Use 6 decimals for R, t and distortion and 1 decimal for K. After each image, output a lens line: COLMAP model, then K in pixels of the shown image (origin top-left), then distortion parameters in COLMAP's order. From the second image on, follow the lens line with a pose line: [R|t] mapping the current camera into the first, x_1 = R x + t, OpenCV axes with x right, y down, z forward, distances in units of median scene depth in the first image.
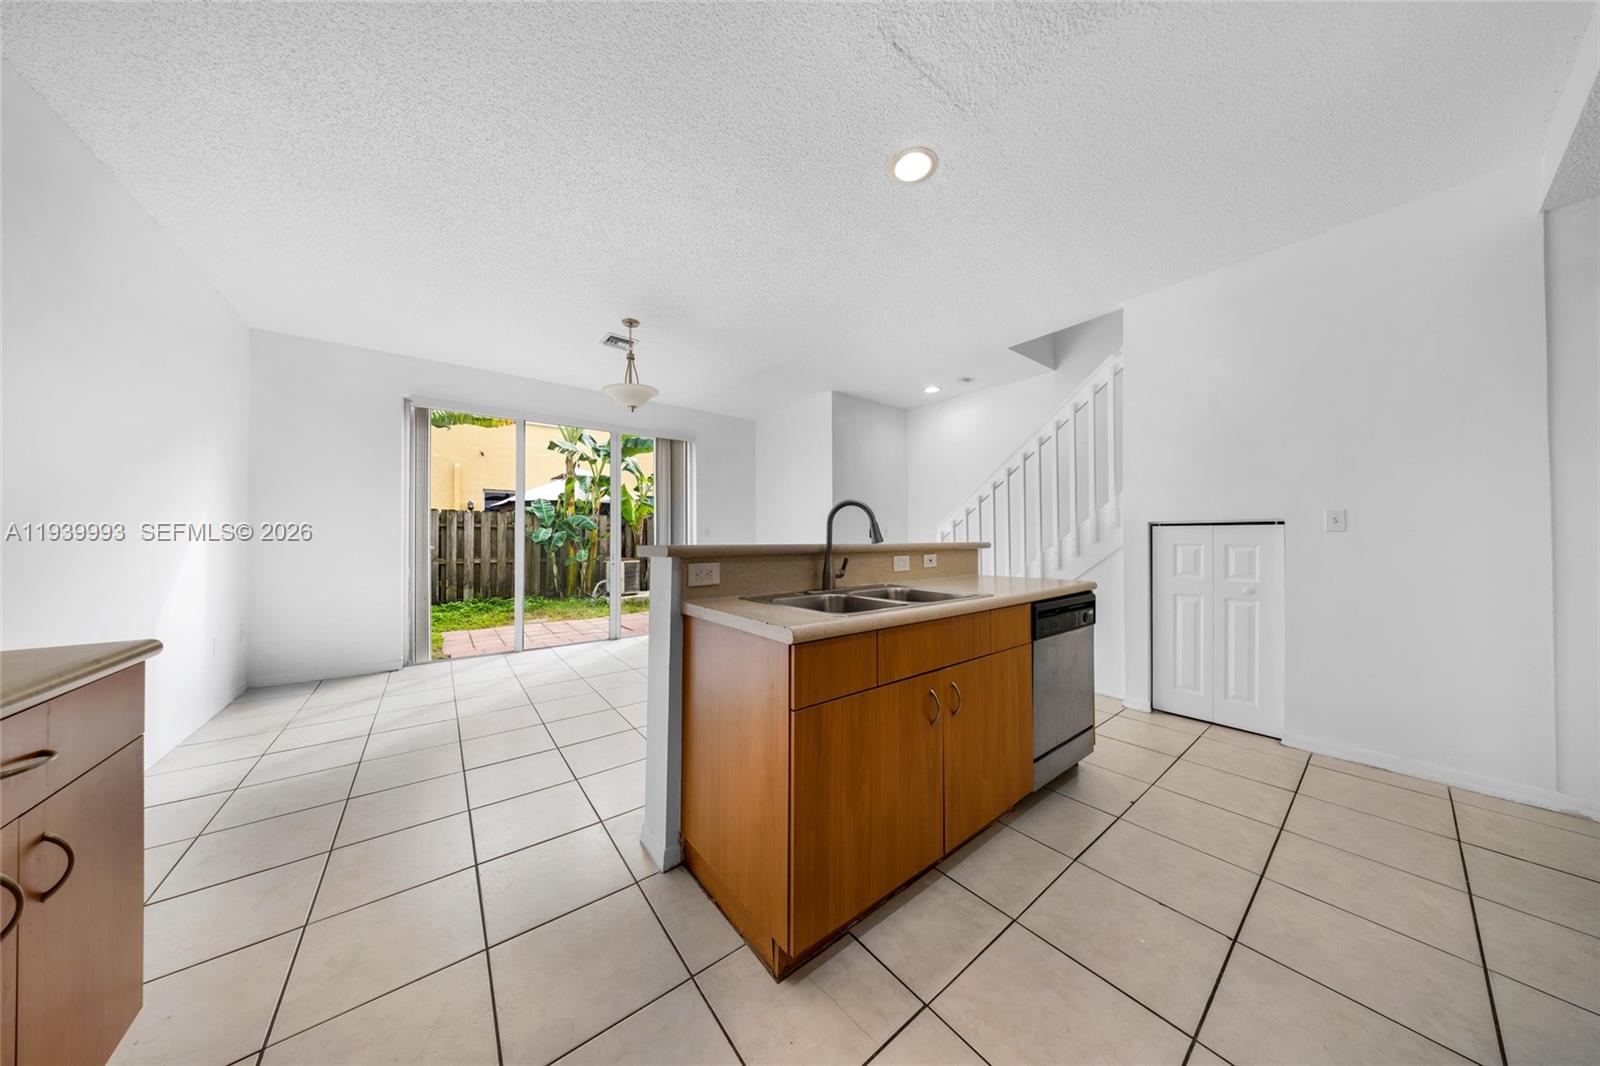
lens RADIAL K [[469.1, 0, 791.8], [0, 469.1, 532.7], [0, 0, 1]] dist [0.000336, -0.000065]
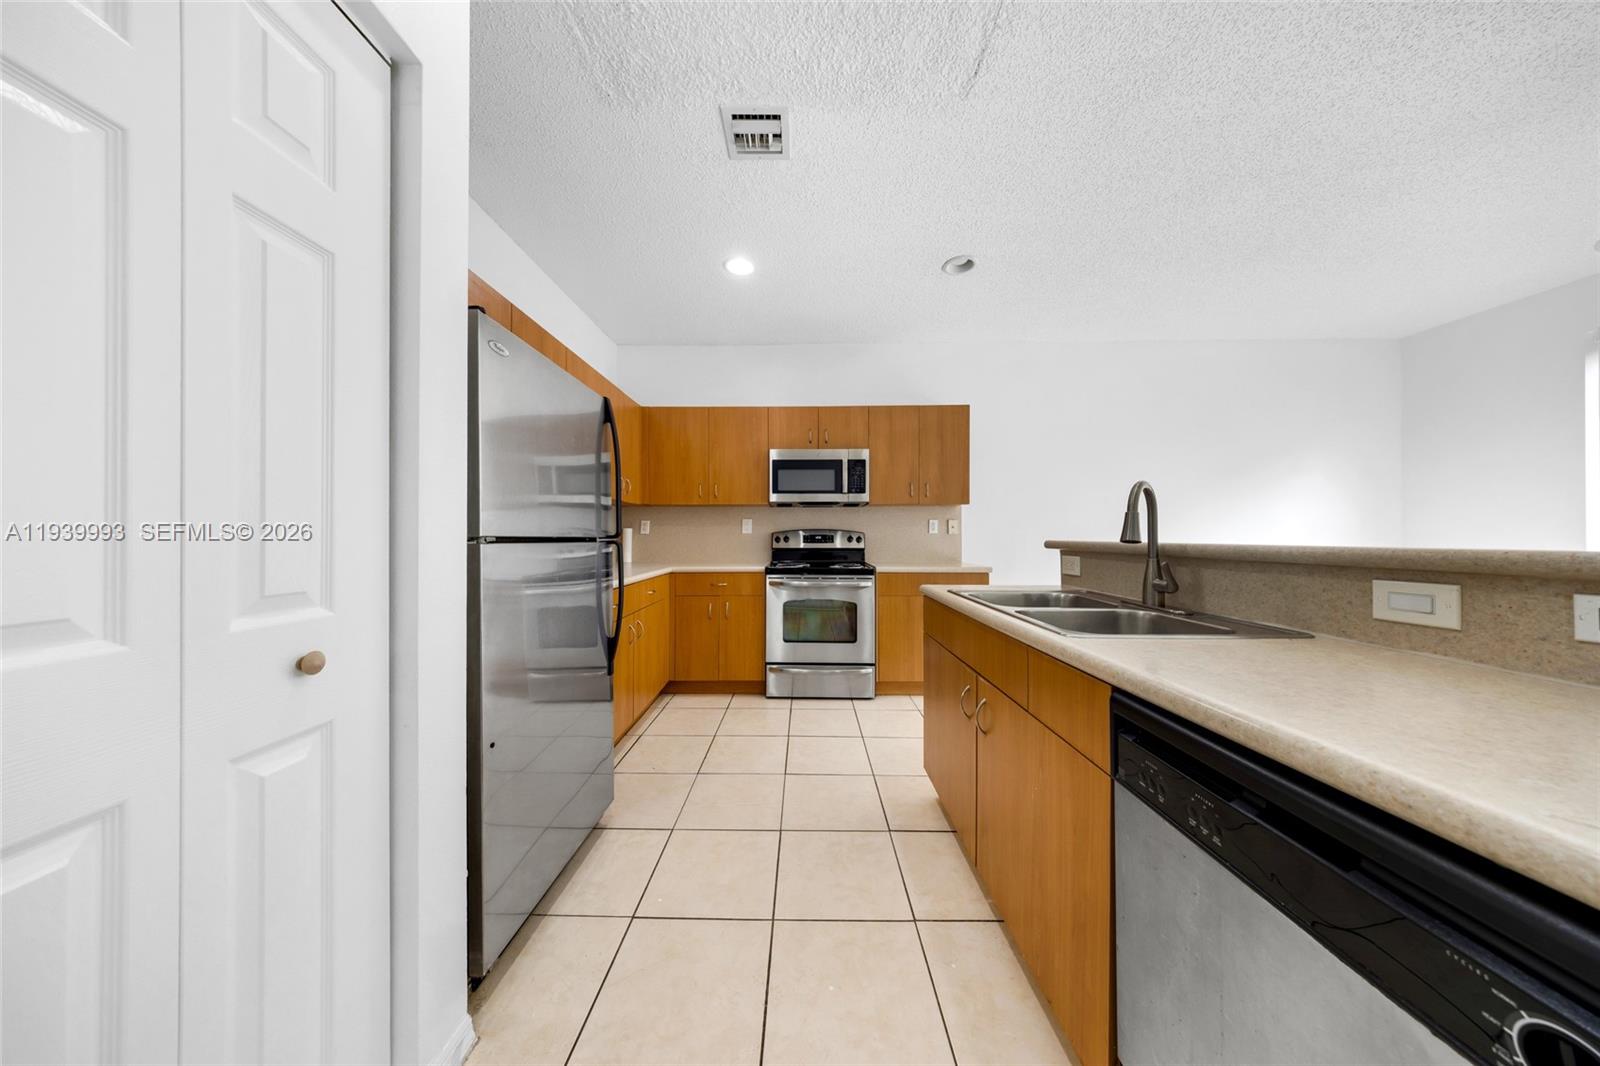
lens RADIAL K [[469.1, 0, 791.8], [0, 469.1, 532.7], [0, 0, 1]] dist [0.000336, -0.000065]
pose [[-0.617956, -0.001456, -0.786212, 0.240039], [0.008839, 0.999922, -0.008799, 0.001834], [0.786163, -0.012387, -0.617895, 0.239372]]
